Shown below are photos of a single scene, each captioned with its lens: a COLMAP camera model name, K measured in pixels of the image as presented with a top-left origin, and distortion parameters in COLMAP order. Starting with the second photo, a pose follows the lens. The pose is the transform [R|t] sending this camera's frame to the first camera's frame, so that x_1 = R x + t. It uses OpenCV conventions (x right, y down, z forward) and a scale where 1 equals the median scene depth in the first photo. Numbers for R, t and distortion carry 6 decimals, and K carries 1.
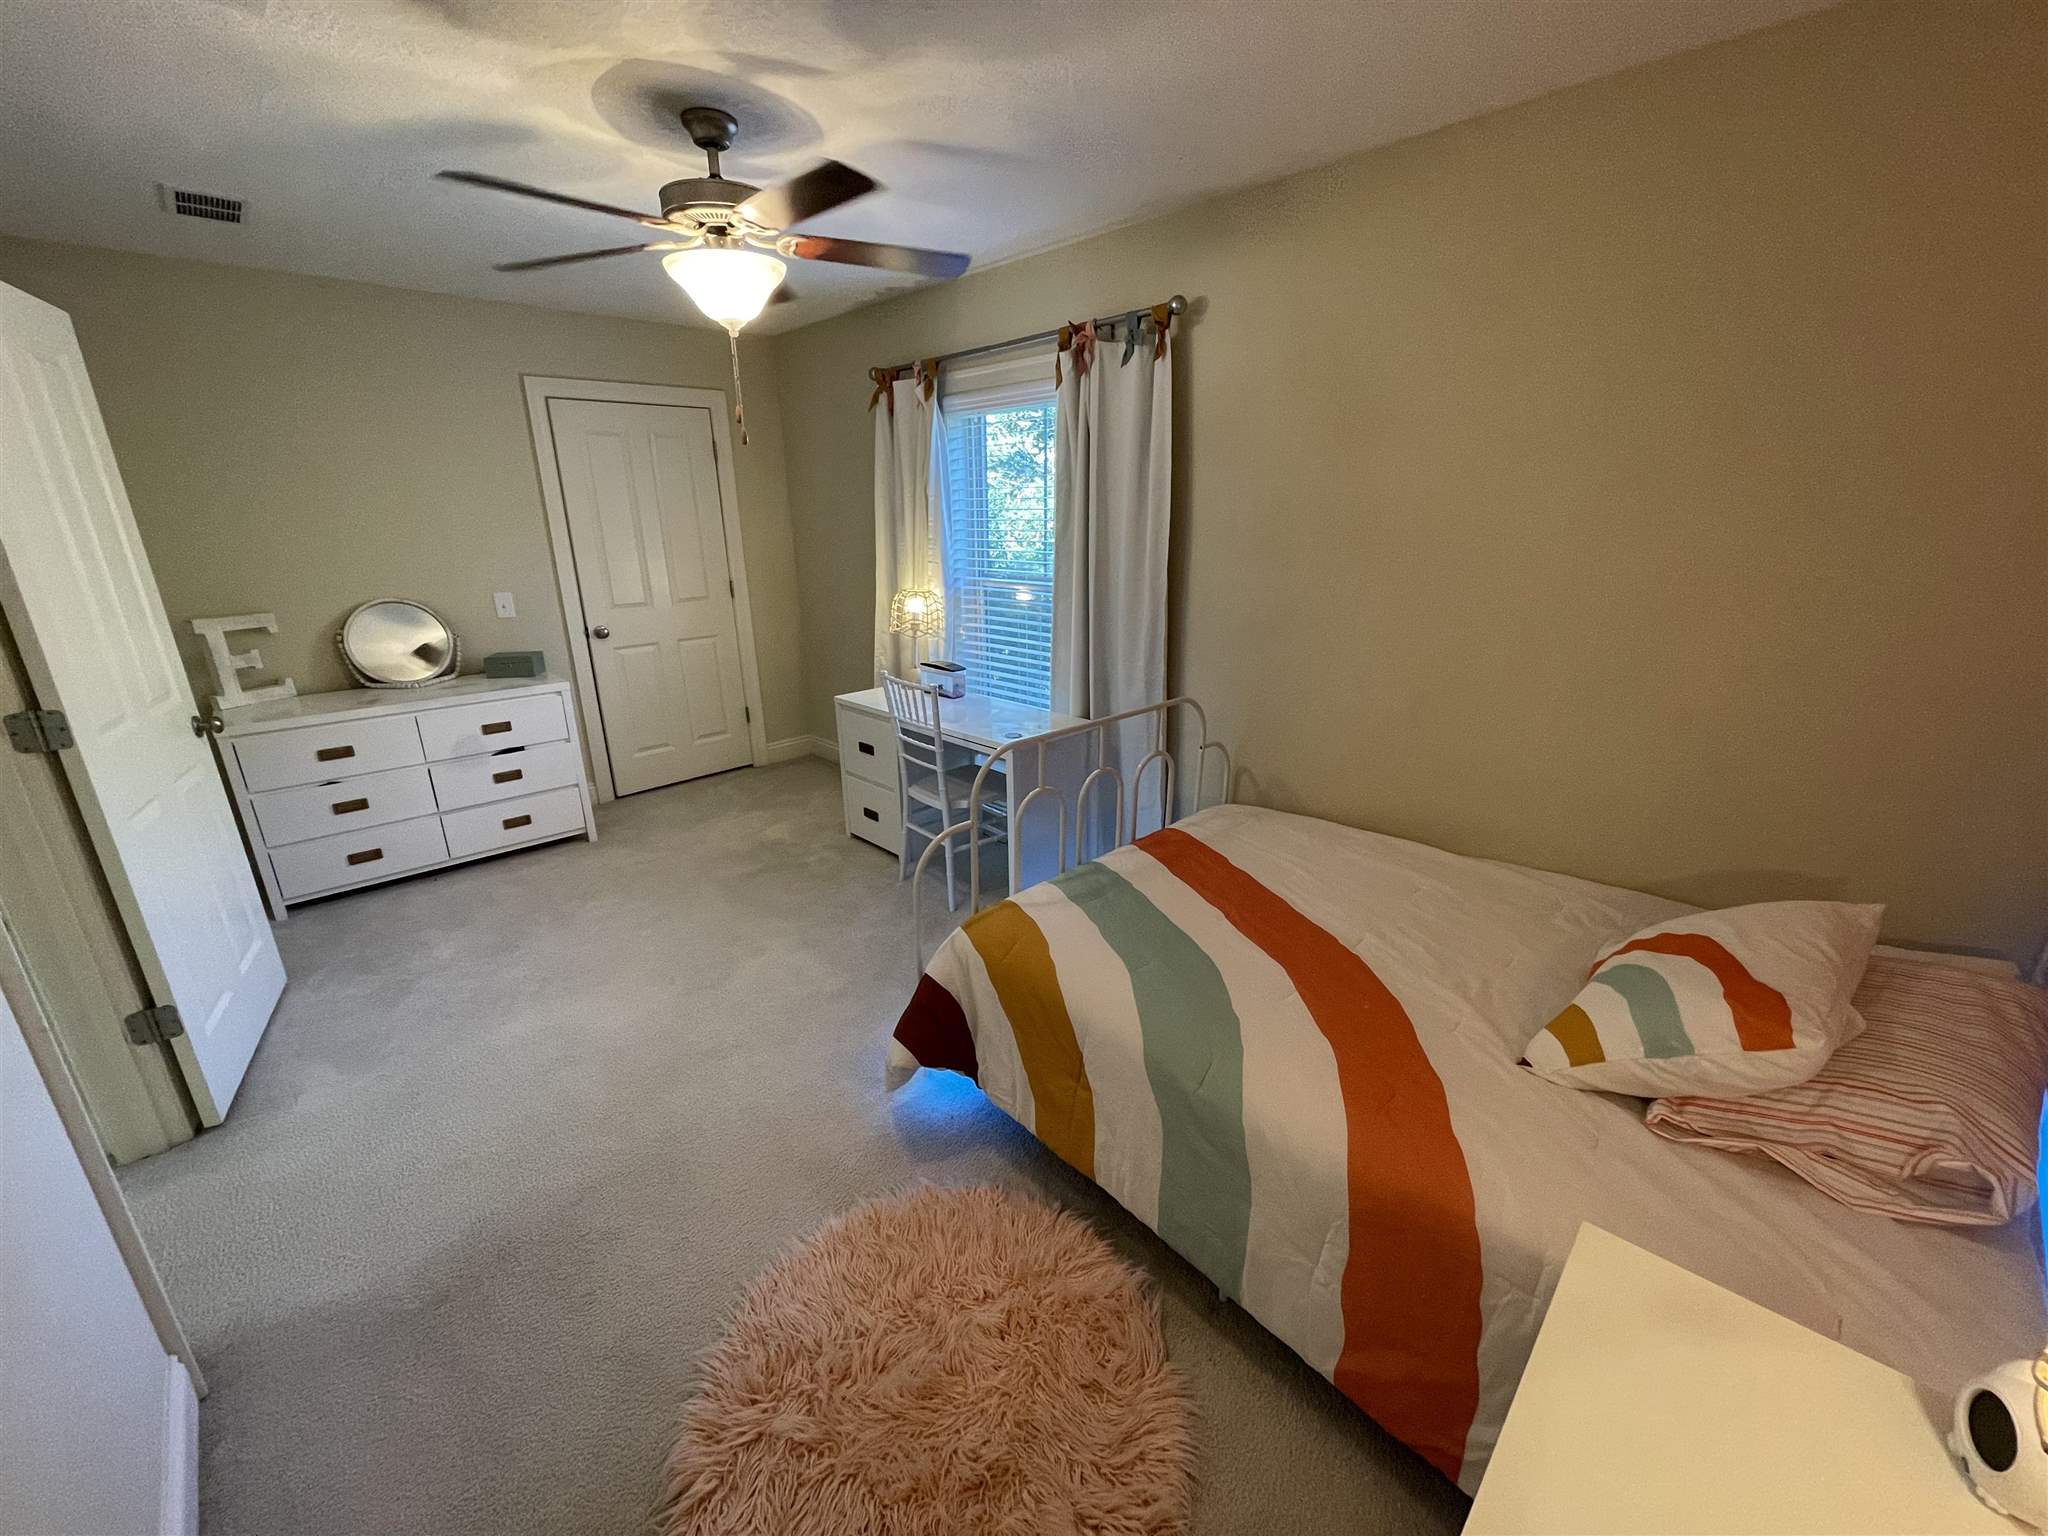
lens RADIAL K [[819.1, 0, 1024.8], [0, 819.1, 773.2], [0, 0, 1]] dist [-0.000905, 0.000166]
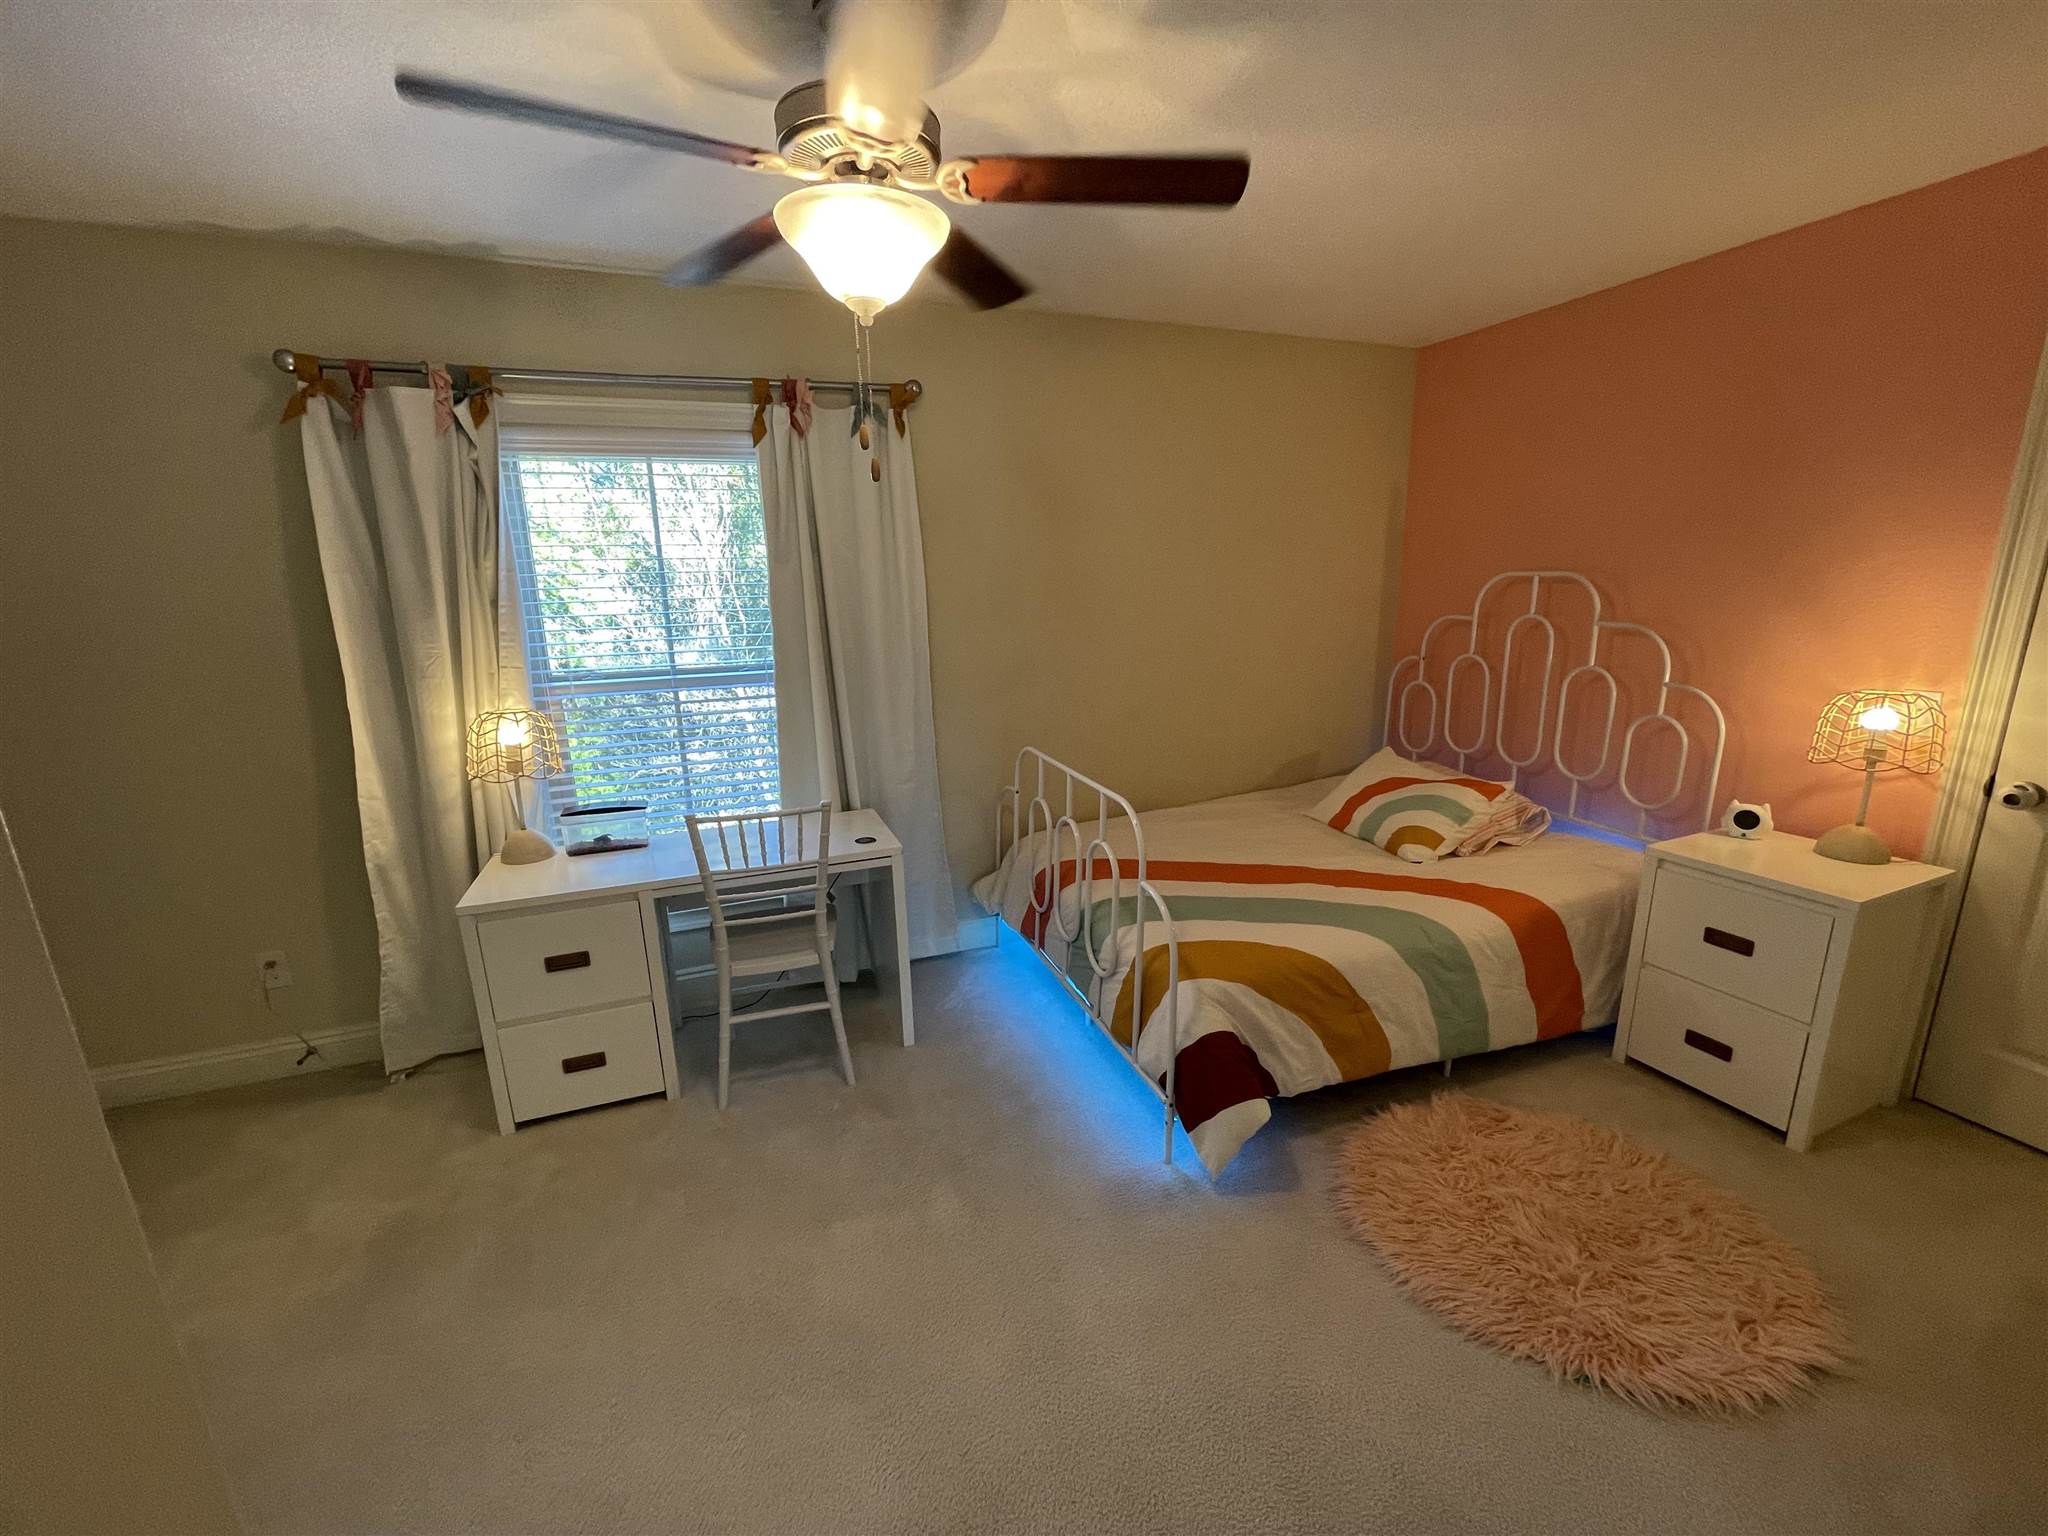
lens RADIAL K [[819.1, 0, 1022.9], [0, 819.1, 765.1], [0, 0, 1]] dist [-0.000905, 0.000166]
pose [[0.402813, -0.203599, 0.892350, -0.668730], [0.305454, 0.948955, 0.078630, -0.132890], [-0.862809, 0.240899, 0.444441, 0.452724]]
